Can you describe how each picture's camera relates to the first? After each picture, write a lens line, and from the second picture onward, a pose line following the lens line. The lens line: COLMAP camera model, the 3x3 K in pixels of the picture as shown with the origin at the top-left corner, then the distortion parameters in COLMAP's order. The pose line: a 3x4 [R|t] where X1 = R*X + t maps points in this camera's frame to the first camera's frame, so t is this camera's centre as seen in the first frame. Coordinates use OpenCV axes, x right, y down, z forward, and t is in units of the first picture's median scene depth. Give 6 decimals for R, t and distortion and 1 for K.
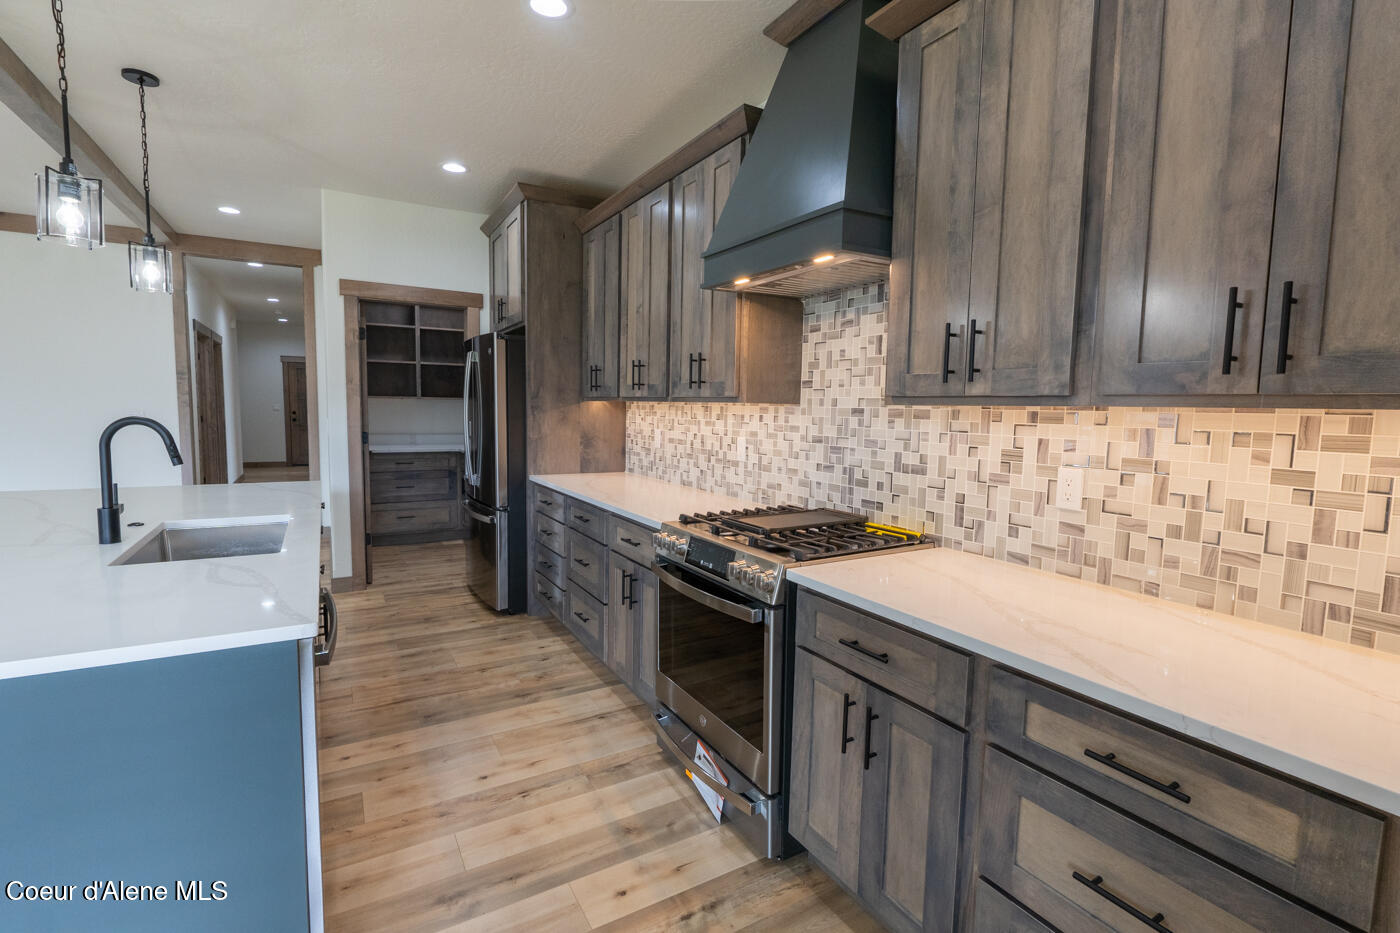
lens RADIAL K [[642.6, 0, 700.3], [0, 642.6, 462.9], [0, 0, 1]] dist [-0.008218, 0.000429]
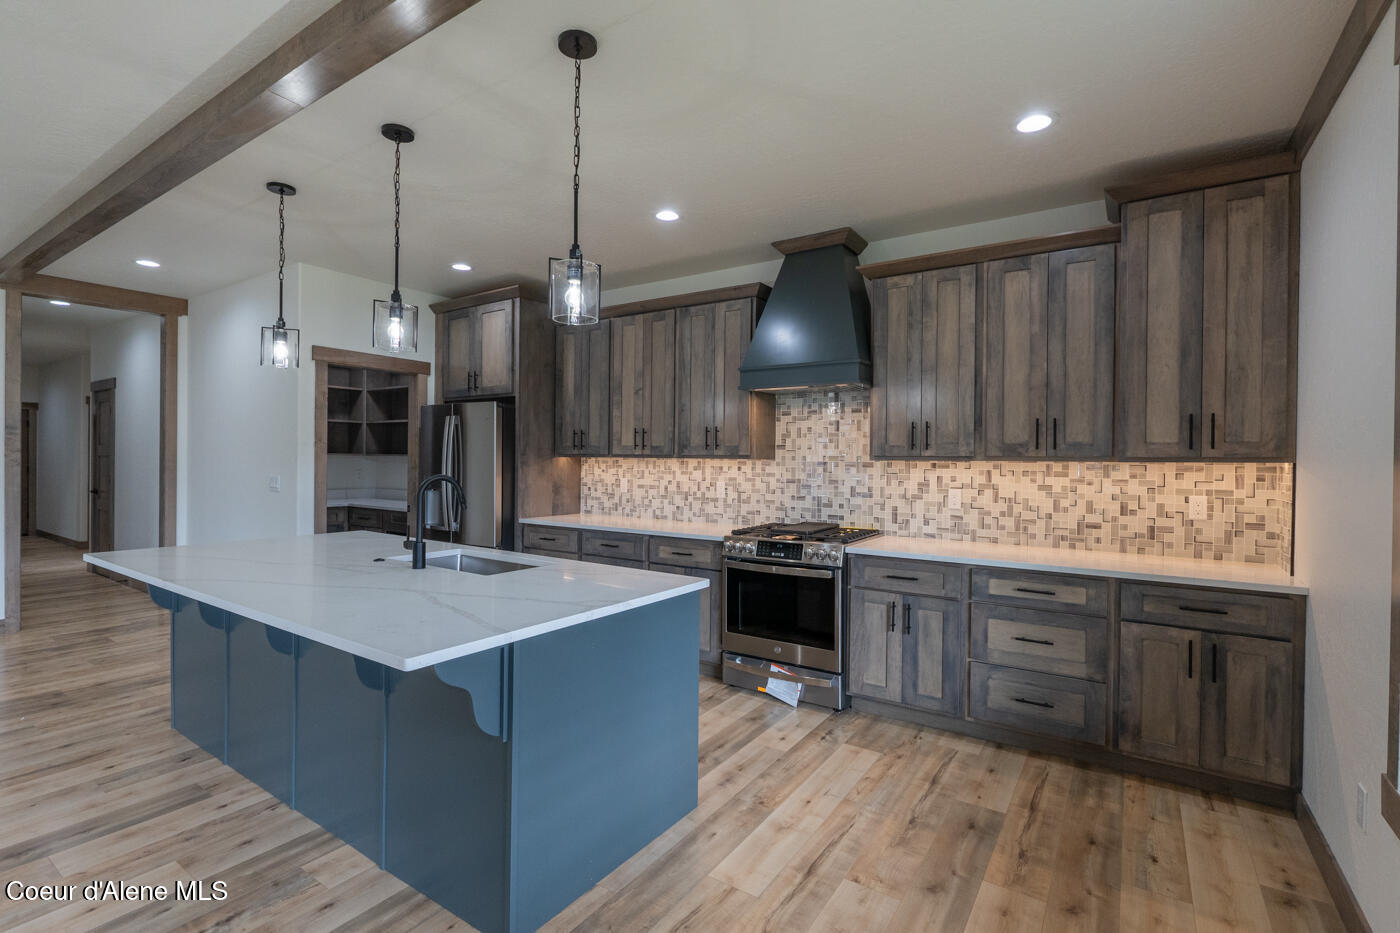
lens RADIAL K [[642.6, 0, 702.1], [0, 642.6, 462.4], [0, 0, 1]] dist [-0.008218, 0.000429]
pose [[0.901721, -0.012278, 0.432143, -0.925010], [0.045680, 0.996707, -0.066997, 0.020042], [-0.429898, 0.080153, 0.899313, -0.475413]]
